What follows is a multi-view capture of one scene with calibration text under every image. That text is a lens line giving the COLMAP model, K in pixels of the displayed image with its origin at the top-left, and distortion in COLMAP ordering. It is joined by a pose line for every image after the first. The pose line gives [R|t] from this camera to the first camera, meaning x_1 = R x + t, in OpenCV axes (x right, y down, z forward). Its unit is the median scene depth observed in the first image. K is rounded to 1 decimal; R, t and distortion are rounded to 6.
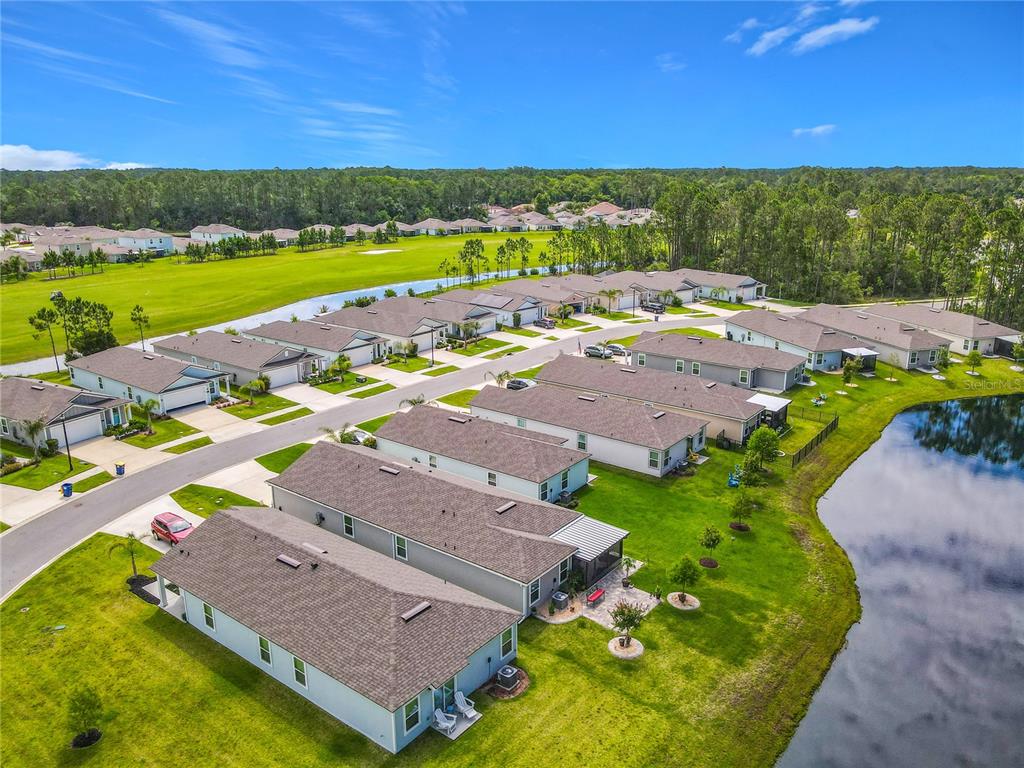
lens RADIAL K [[802.7, 0, 529.2], [0, 802.7, 380.1], [0, 0, 1]] dist [0.001829, 0.001186]
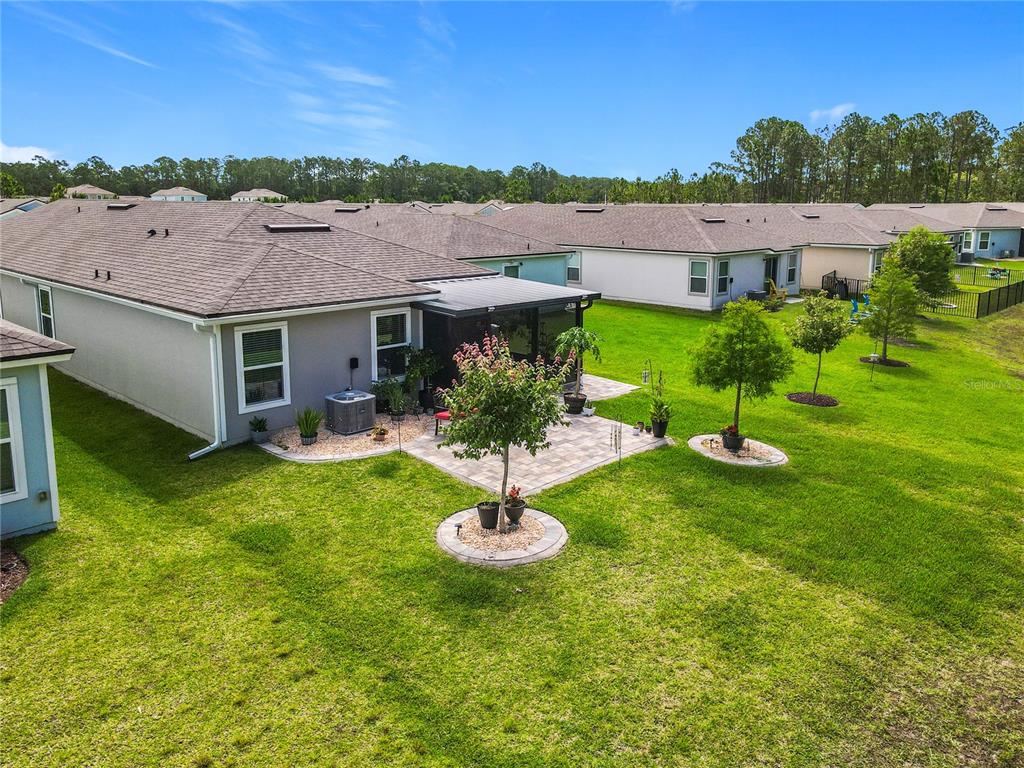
lens RADIAL K [[781.8, 0, 526.2], [0, 781.8, 358.8], [0, 0, 1]] dist [0.013233, 0.001455]
pose [[0.992884, 0.036685, -0.113295, 0.147432], [-0.045225, 0.996251, -0.073751, 0.277743], [0.110165, 0.078350, 0.990820, 0.697865]]
